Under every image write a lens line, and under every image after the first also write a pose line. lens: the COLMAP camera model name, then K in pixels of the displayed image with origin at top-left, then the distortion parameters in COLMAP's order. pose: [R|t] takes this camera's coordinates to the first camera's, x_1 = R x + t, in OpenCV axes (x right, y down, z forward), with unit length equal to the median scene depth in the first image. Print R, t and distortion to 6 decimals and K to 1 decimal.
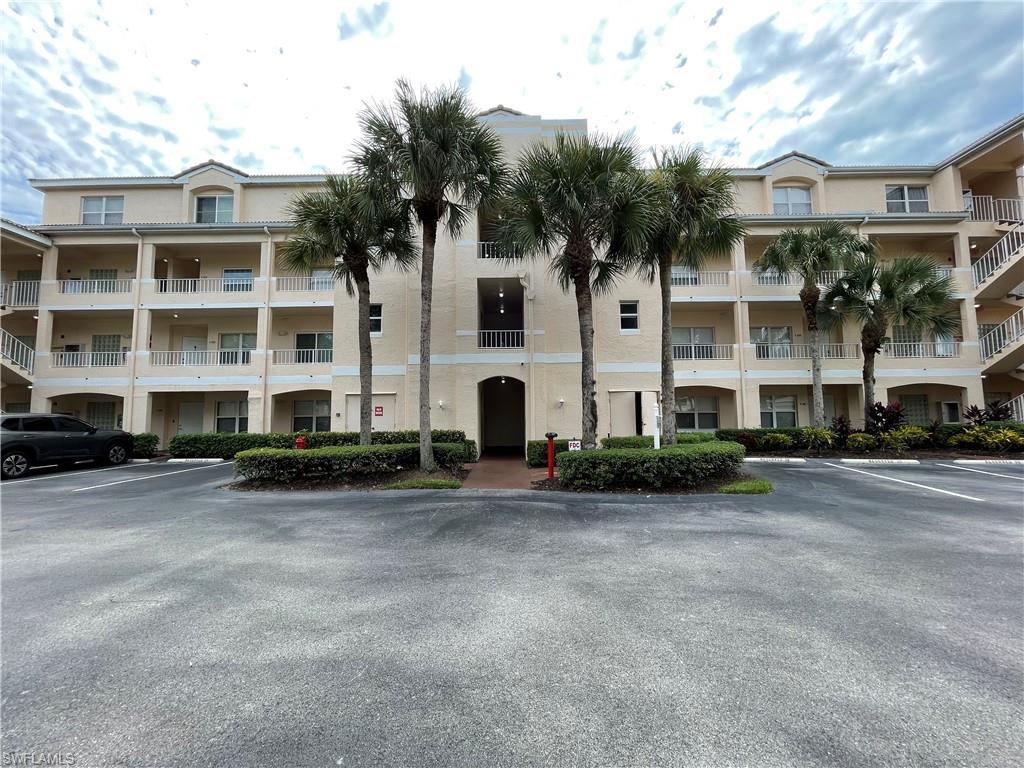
lens RADIAL K [[412.7, 0, 508.8], [0, 412.7, 384.4], [0, 0, 1]] dist [-0.001007, 0.000164]
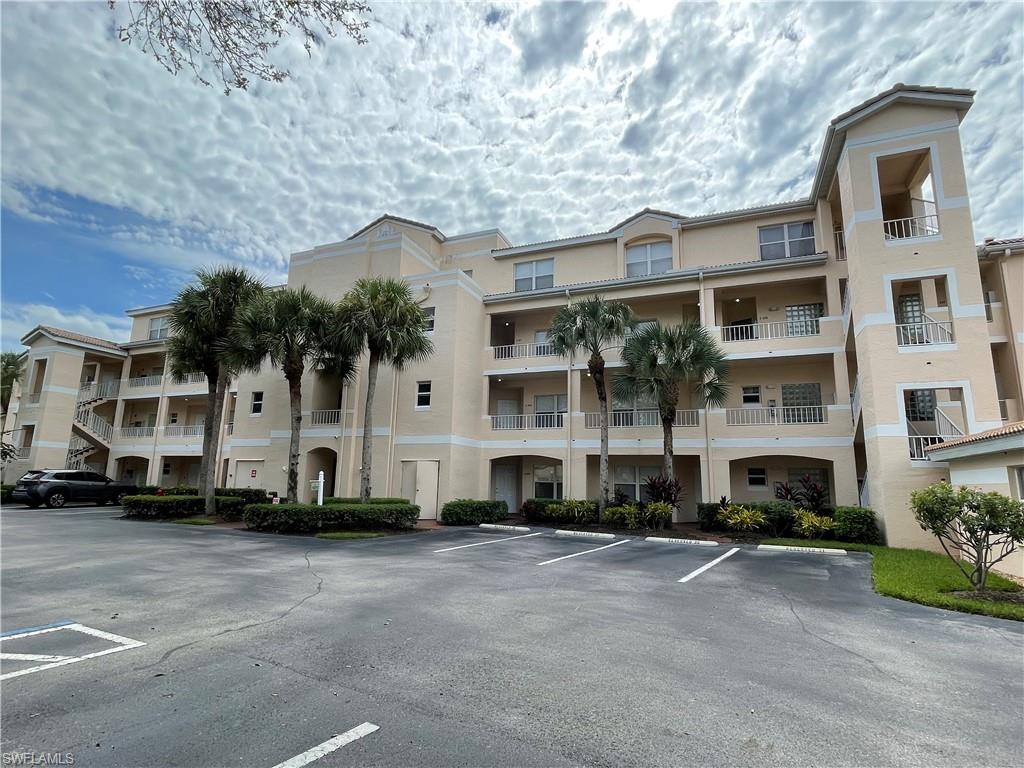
lens RADIAL K [[526.4, 0, 512.0], [0, 526.4, 384.0], [0, 0, 1]] dist [-0.002951, -0.000462]
pose [[0.926048, -0.041381, -0.375129, 0.908686], [-0.000084, 0.993948, -0.109851, -0.027617], [0.377405, 0.101759, 0.920440, -0.218001]]
